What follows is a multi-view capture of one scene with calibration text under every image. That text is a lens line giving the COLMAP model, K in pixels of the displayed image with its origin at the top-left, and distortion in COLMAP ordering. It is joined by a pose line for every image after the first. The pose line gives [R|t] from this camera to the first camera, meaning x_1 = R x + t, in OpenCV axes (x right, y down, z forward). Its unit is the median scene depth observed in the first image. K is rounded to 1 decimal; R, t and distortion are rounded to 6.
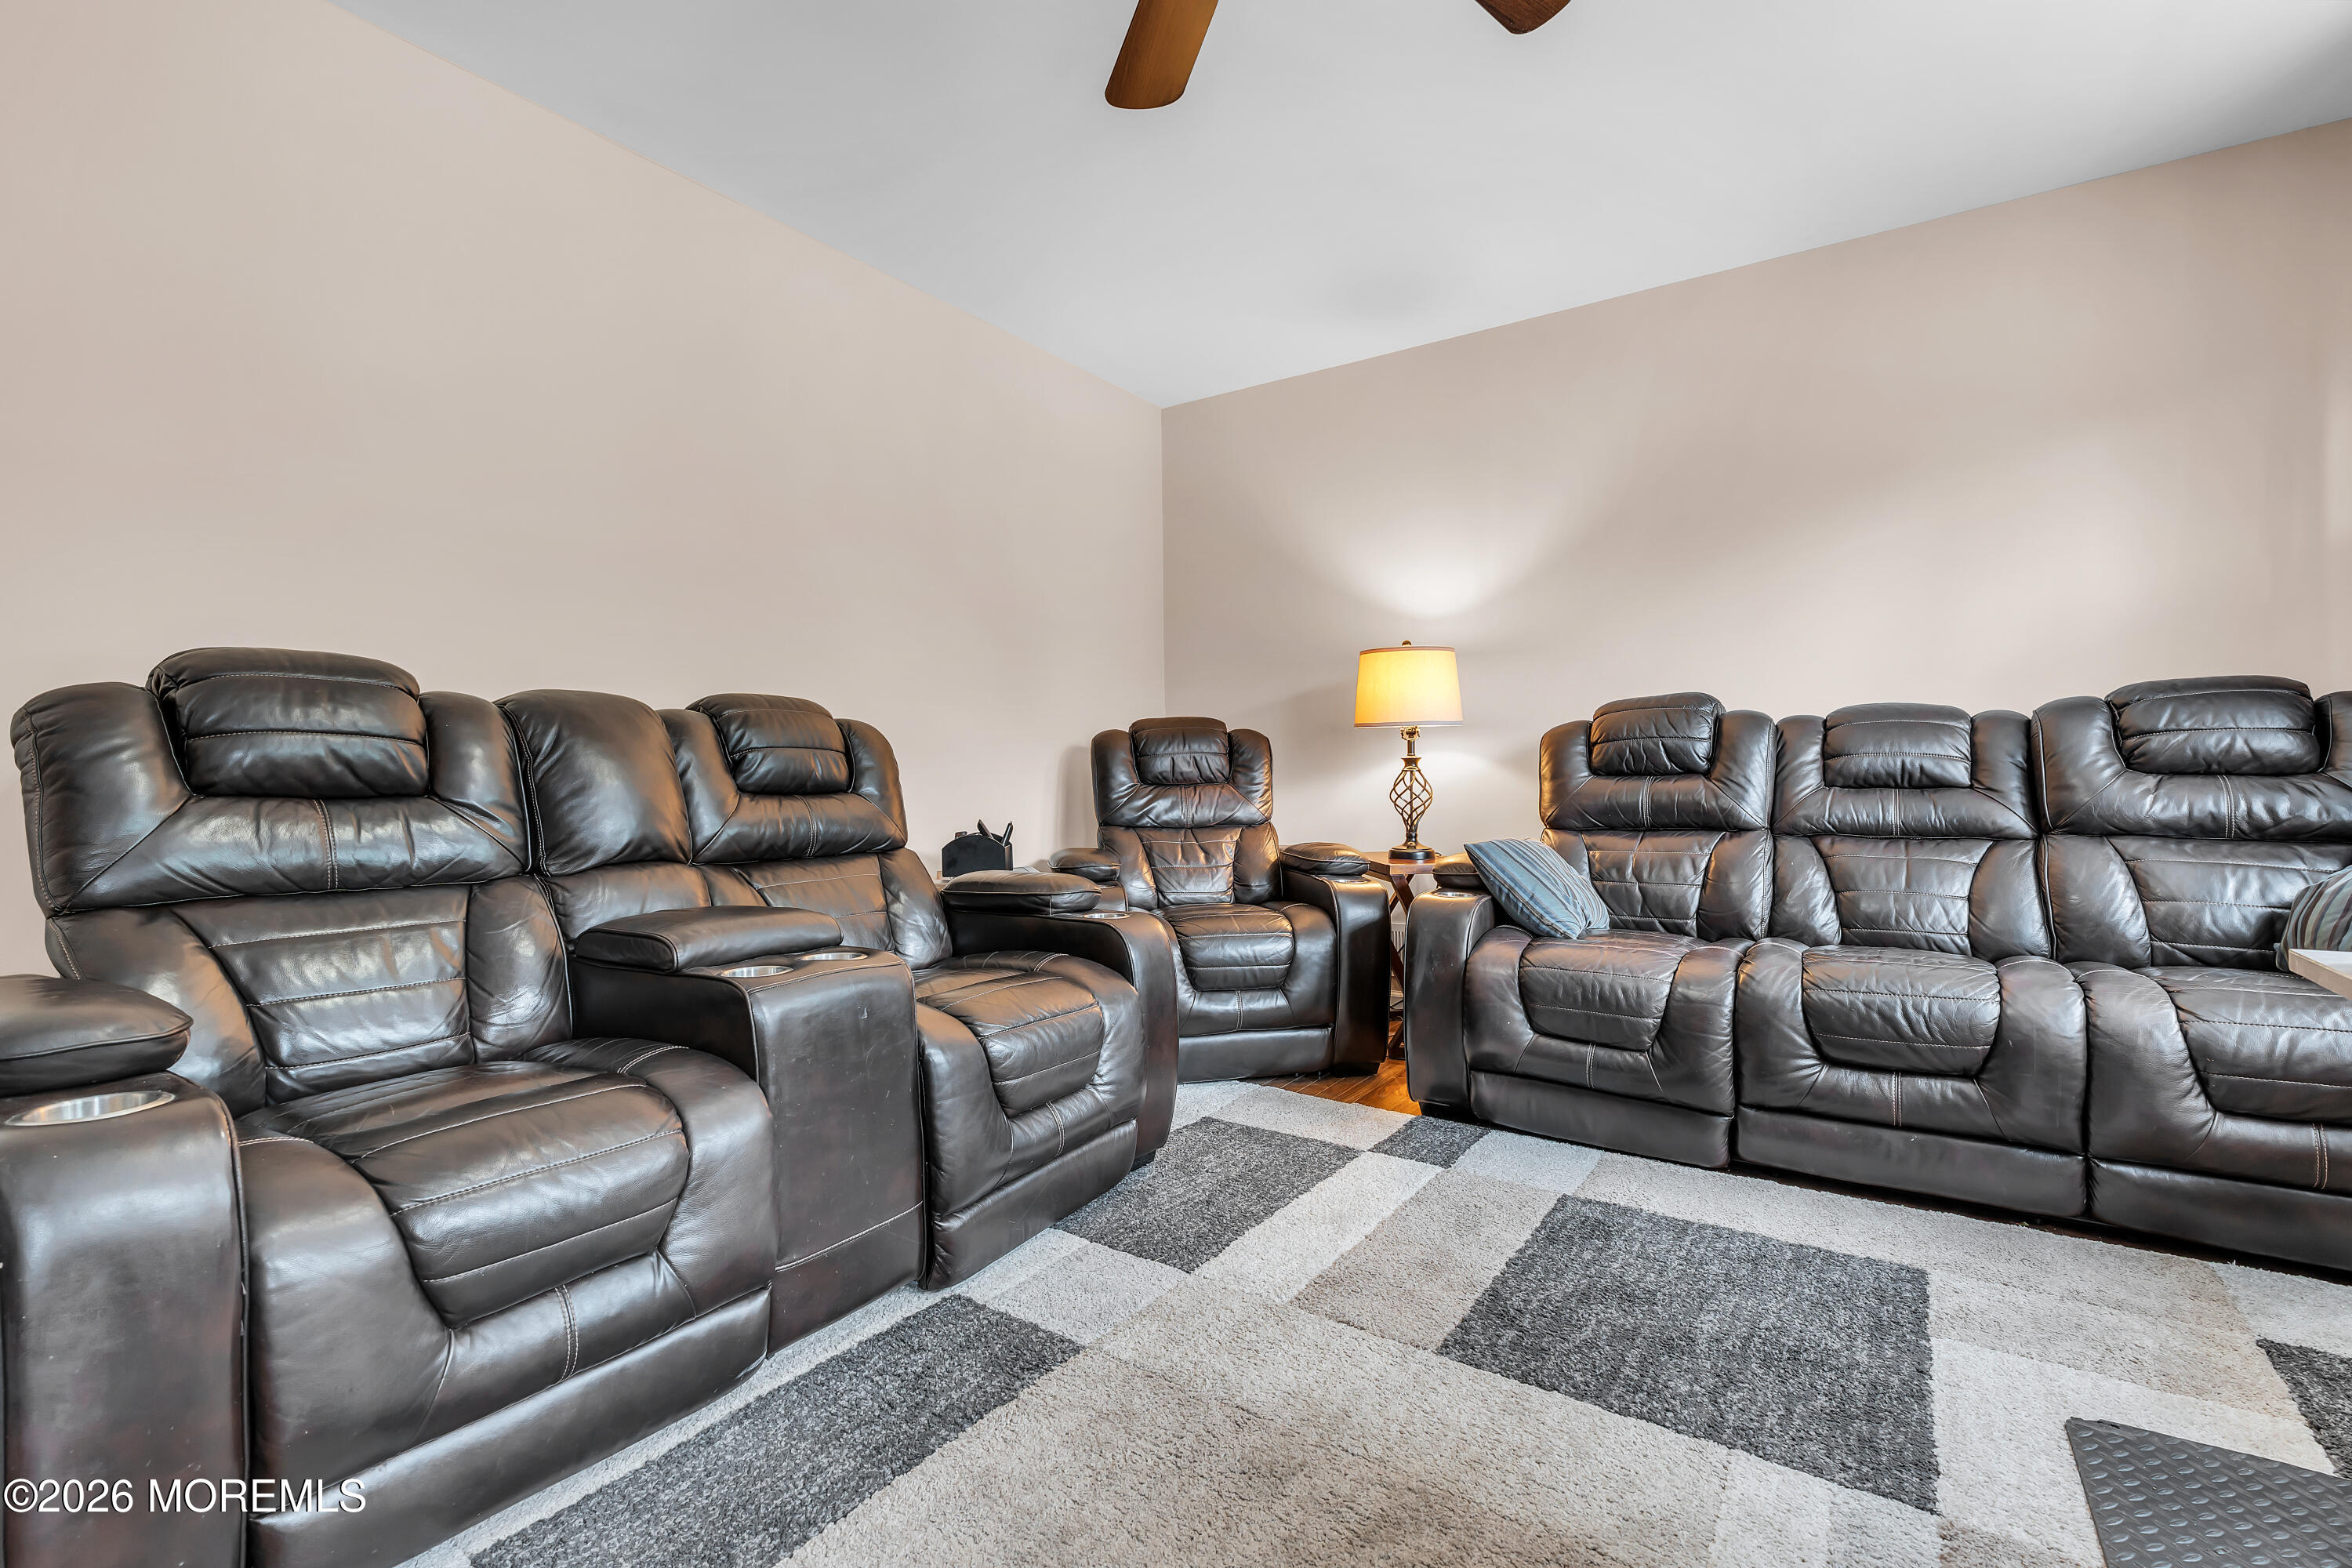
lens RADIAL K [[1058.8, 0, 1172.5], [0, 1058.8, 773.9], [0, 0, 1]] dist [-0.007733, 0.000809]
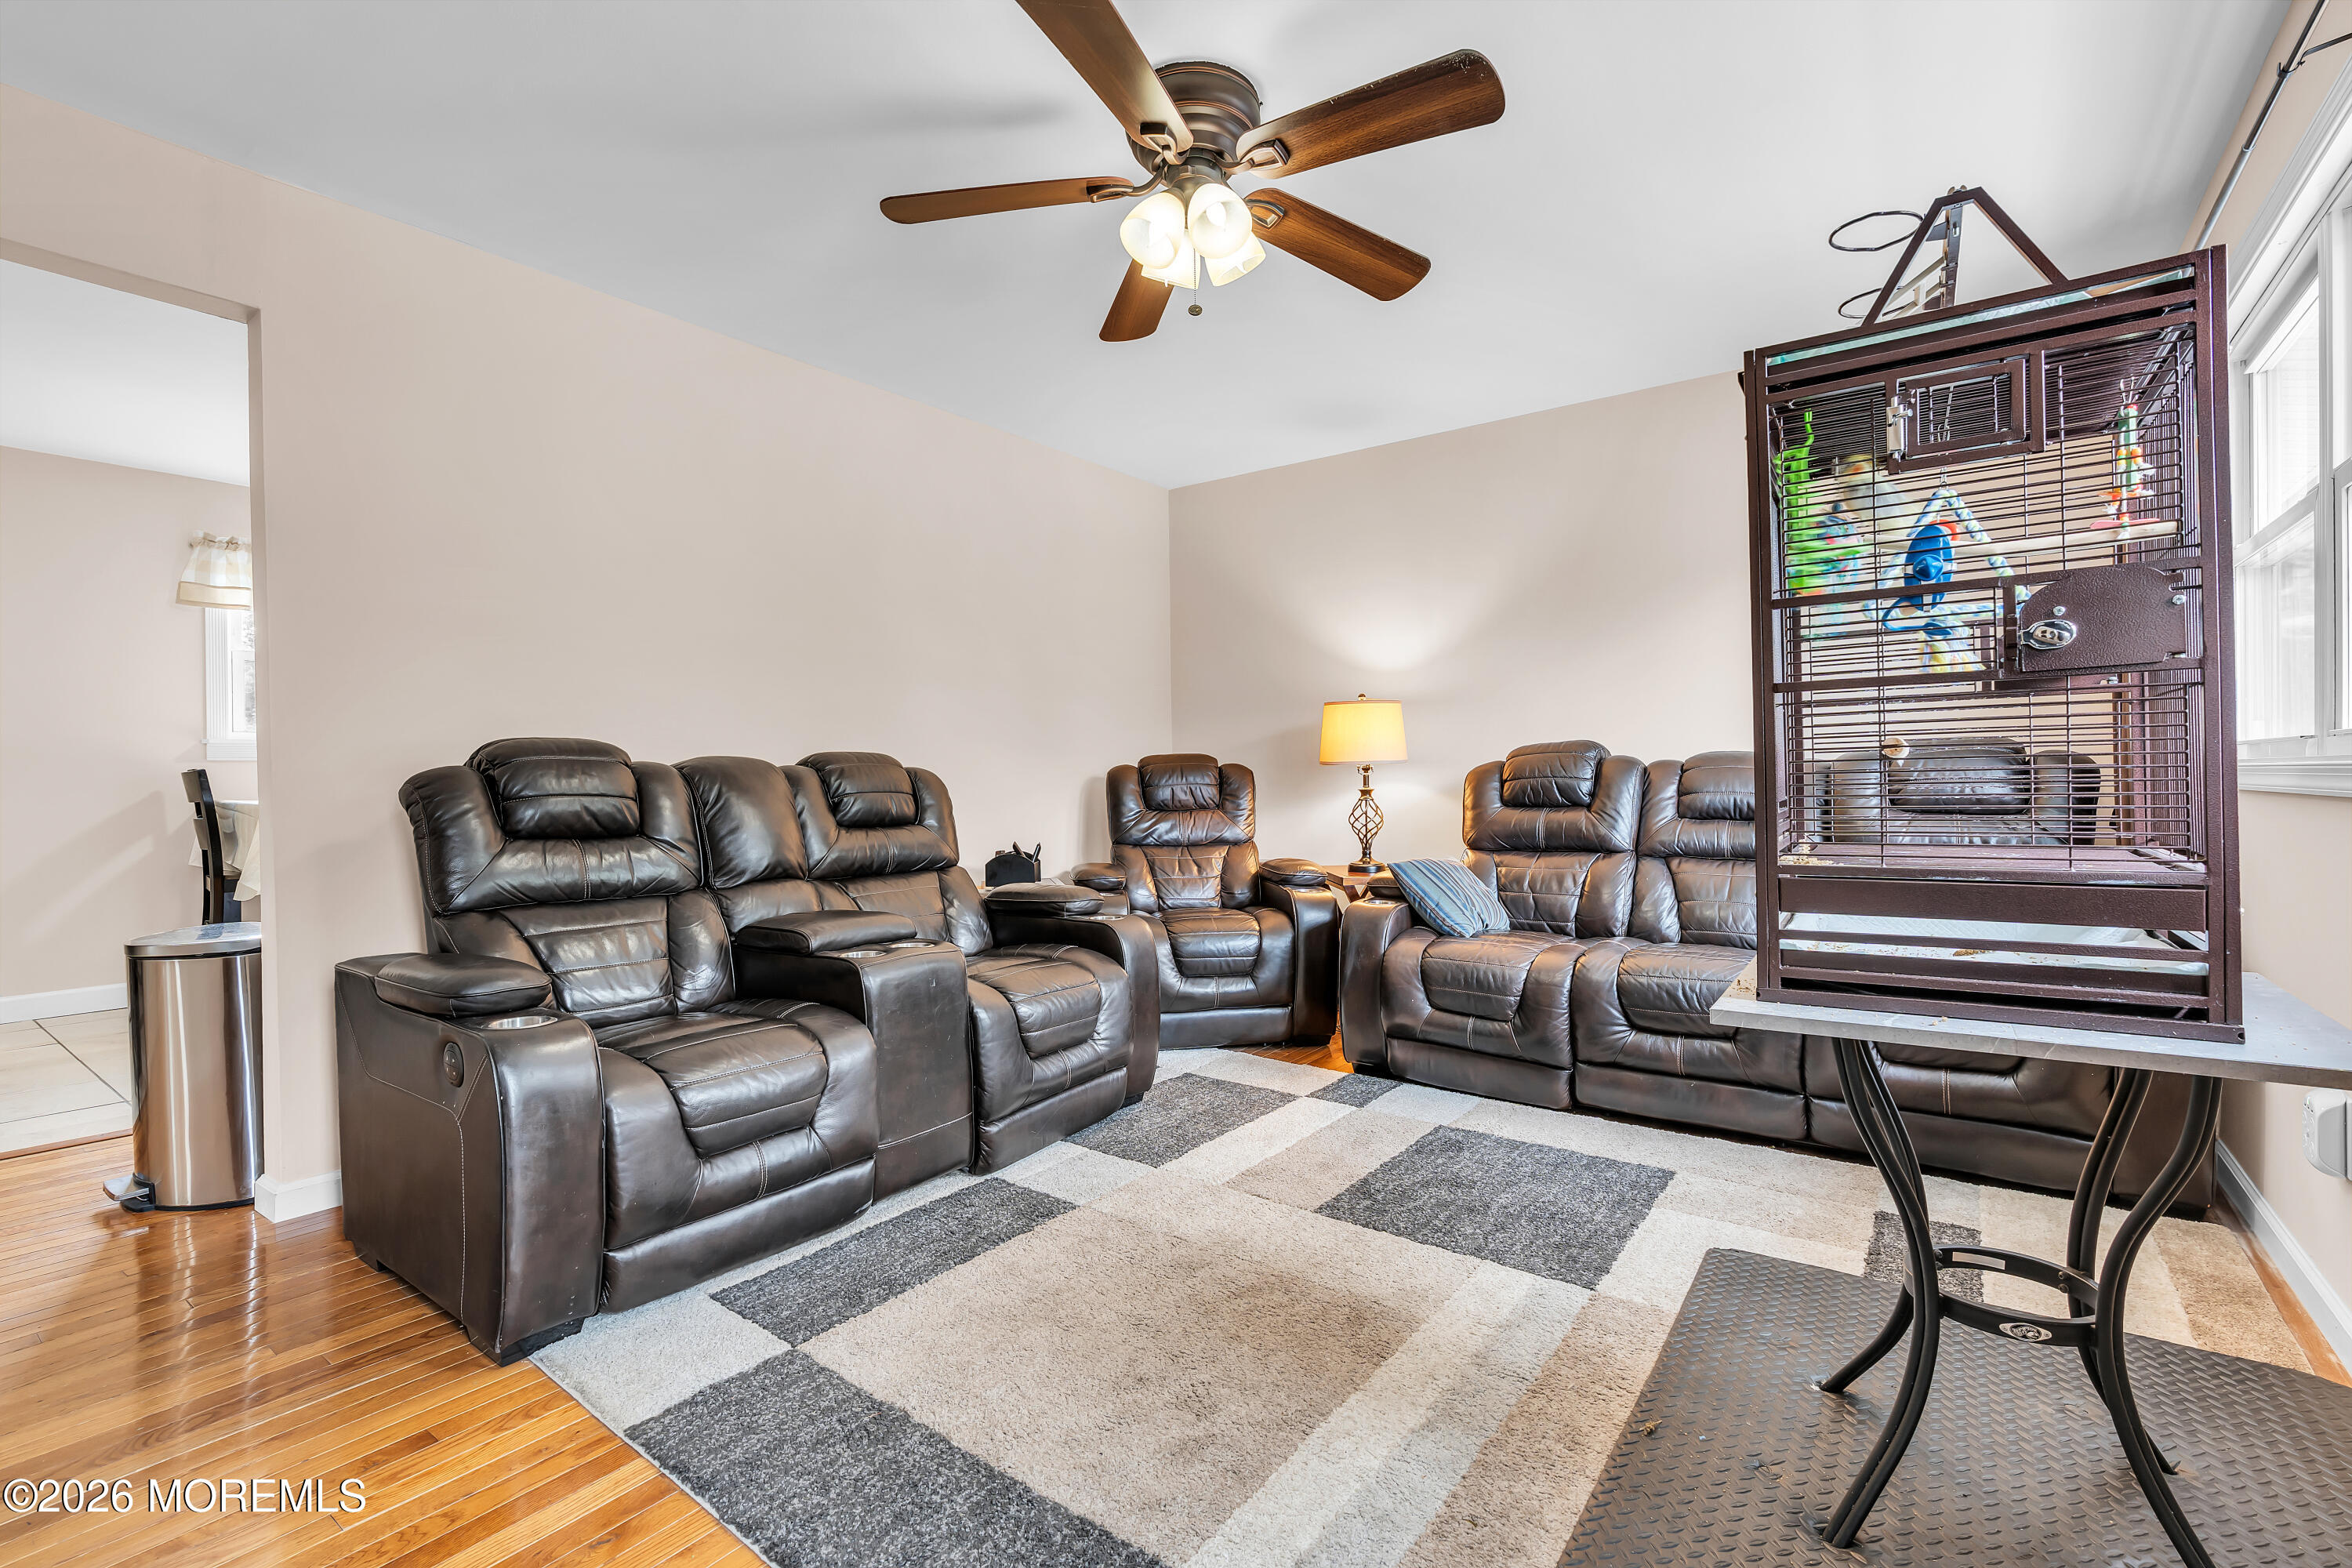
lens RADIAL K [[1058.8, 0, 1172.5], [0, 1058.8, 773.9], [0, 0, 1]] dist [-0.007733, 0.000809]
pose [[0.999217, -0.001106, -0.039559, 0.076927], [0.001100, 0.999999, -0.000170, -0.049834], [0.039559, 0.000126, 0.999217, -0.350194]]
